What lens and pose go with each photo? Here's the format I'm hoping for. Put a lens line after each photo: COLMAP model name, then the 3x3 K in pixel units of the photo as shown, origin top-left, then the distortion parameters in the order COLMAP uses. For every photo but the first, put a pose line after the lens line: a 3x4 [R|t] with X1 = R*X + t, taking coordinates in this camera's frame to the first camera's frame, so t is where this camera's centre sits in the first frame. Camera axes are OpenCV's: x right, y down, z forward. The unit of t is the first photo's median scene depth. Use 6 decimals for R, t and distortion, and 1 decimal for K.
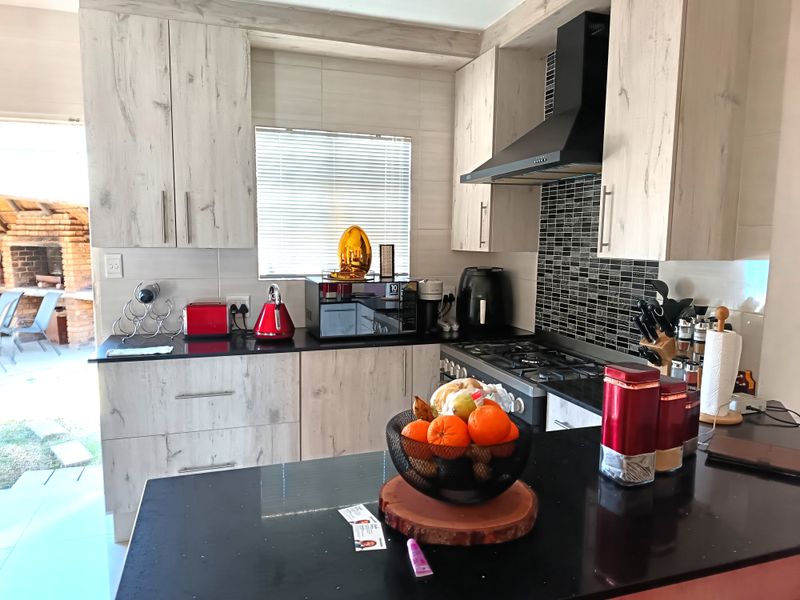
lens RADIAL K [[555.1, 0, 402.1], [0, 555.1, 297.9], [0, 0, 1]] dist [0.063172, -0.074390]
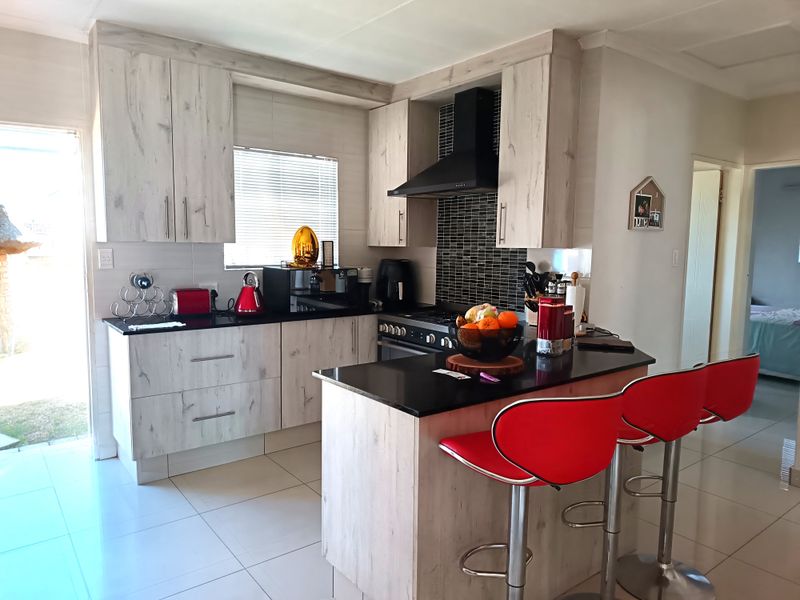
lens RADIAL K [[555.1, 0, 402.1], [0, 555.1, 297.9], [0, 0, 1]] dist [0.063172, -0.074390]
pose [[0.943441, -0.031666, 0.330026, -0.337273], [0.034377, 0.999406, -0.002382, 0.051206], [-0.329755, 0.013593, 0.943969, -0.315896]]
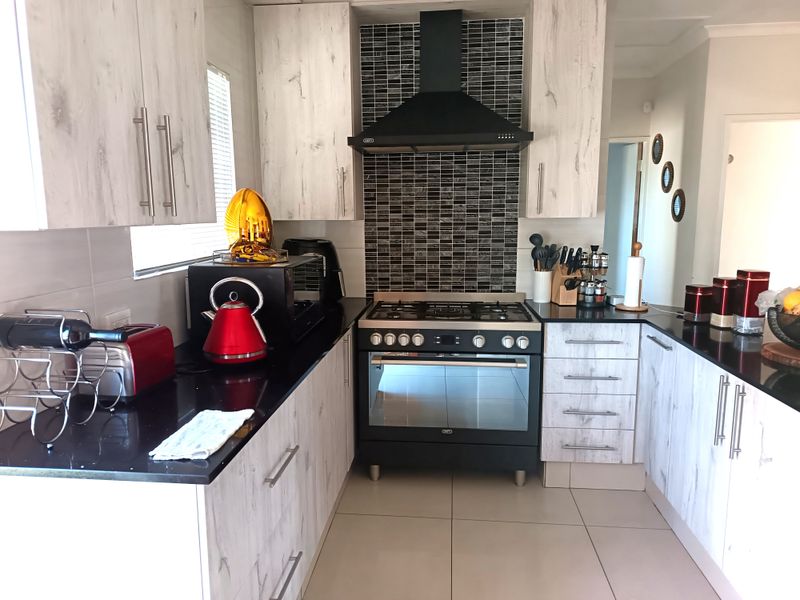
lens RADIAL K [[555.1, 0, 402.1], [0, 555.1, 297.9], [0, 0, 1]] dist [0.063172, -0.074390]
pose [[0.404323, -0.151323, 0.902011, -0.767515], [0.113493, 0.986897, 0.114690, -0.055889], [-0.907547, 0.056000, 0.416200, 0.576746]]
